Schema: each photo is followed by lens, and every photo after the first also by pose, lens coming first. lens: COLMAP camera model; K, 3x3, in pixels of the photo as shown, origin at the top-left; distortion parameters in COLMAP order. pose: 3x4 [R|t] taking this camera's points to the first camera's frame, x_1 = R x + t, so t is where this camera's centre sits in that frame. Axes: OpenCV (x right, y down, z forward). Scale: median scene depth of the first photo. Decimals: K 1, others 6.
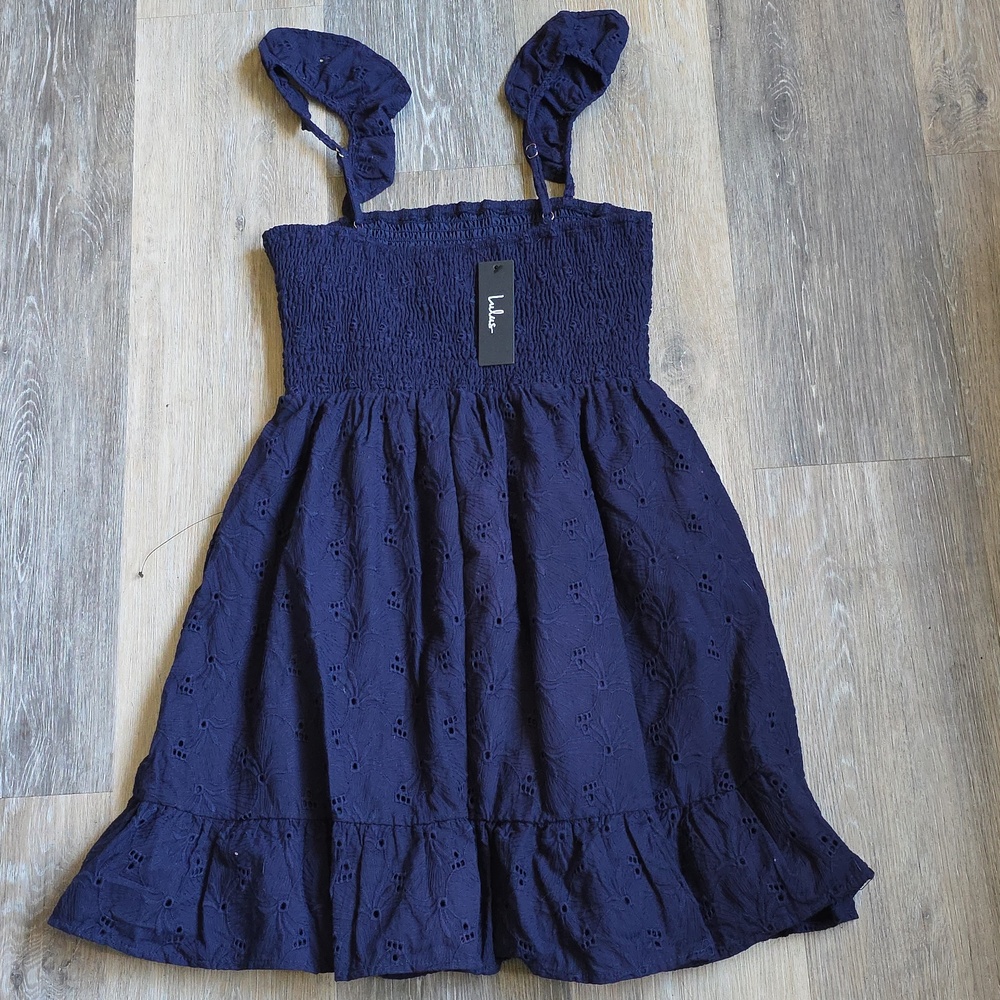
lens RADIAL K [[1430.0, 0, 499.6], [0, 1430.0, 492.7], [0, 0, 1]] dist [0.059734, 0.000000]
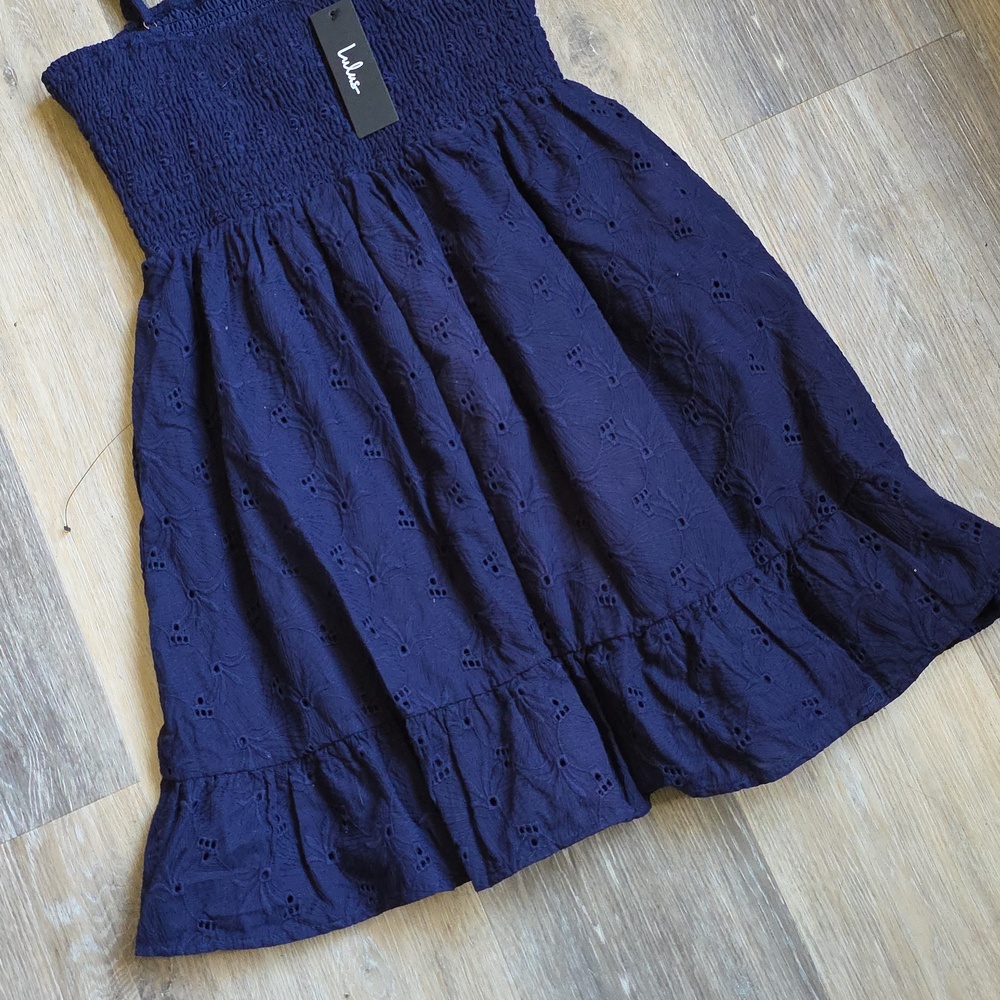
lens RADIAL K [[1430.0, 0, 496.6], [0, 1430.0, 501.1], [0, 0, 1]] dist [0.059734, 0.000000]
pose [[0.932331, -0.360667, 0.026026, -0.037009], [0.353385, 0.924033, 0.145883, 0.008688], [-0.076664, -0.126814, 0.988959, 0.170385]]
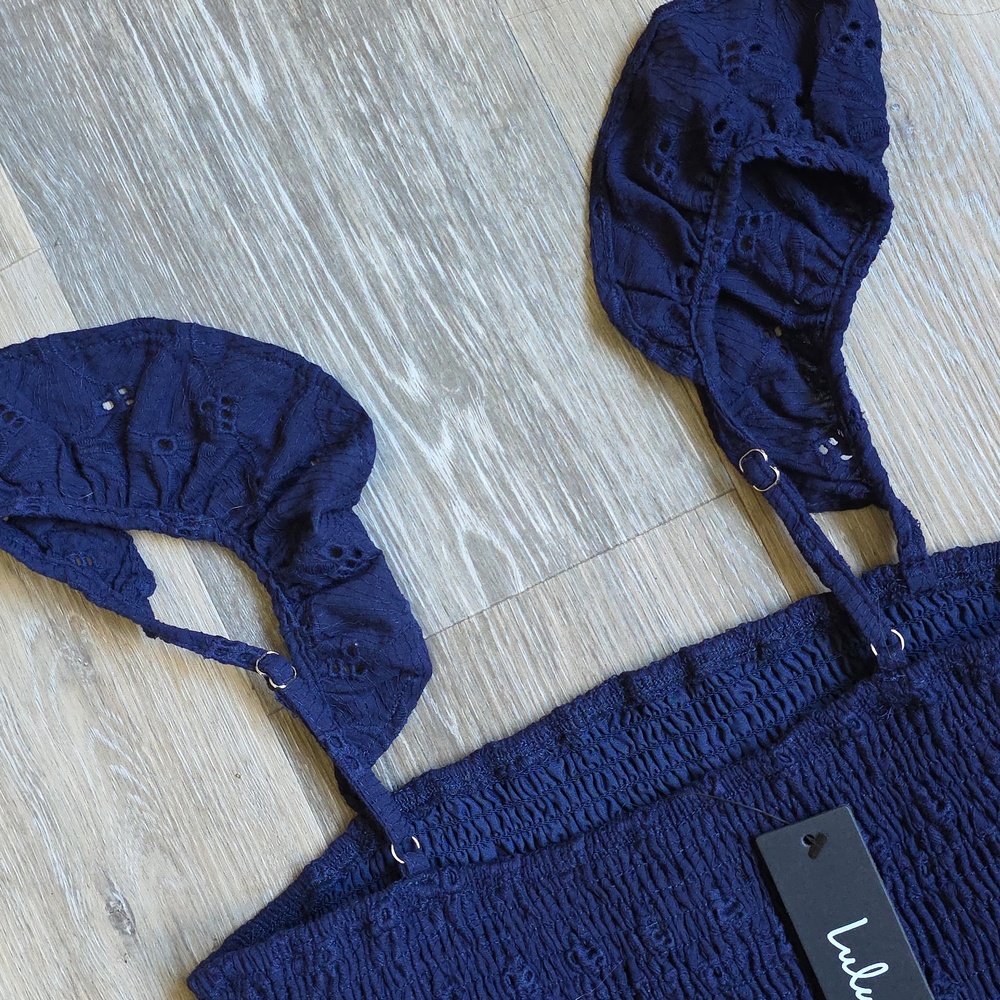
lens RADIAL K [[1430.0, 0, 510.4], [0, 1430.0, 489.2], [0, 0, 1]] dist [0.059734, 0.000000]
pose [[0.912373, -0.396684, -0.101078, 0.000414], [0.409276, 0.878984, 0.244703, -0.361117], [-0.008223, -0.264629, 0.964315, 0.694036]]
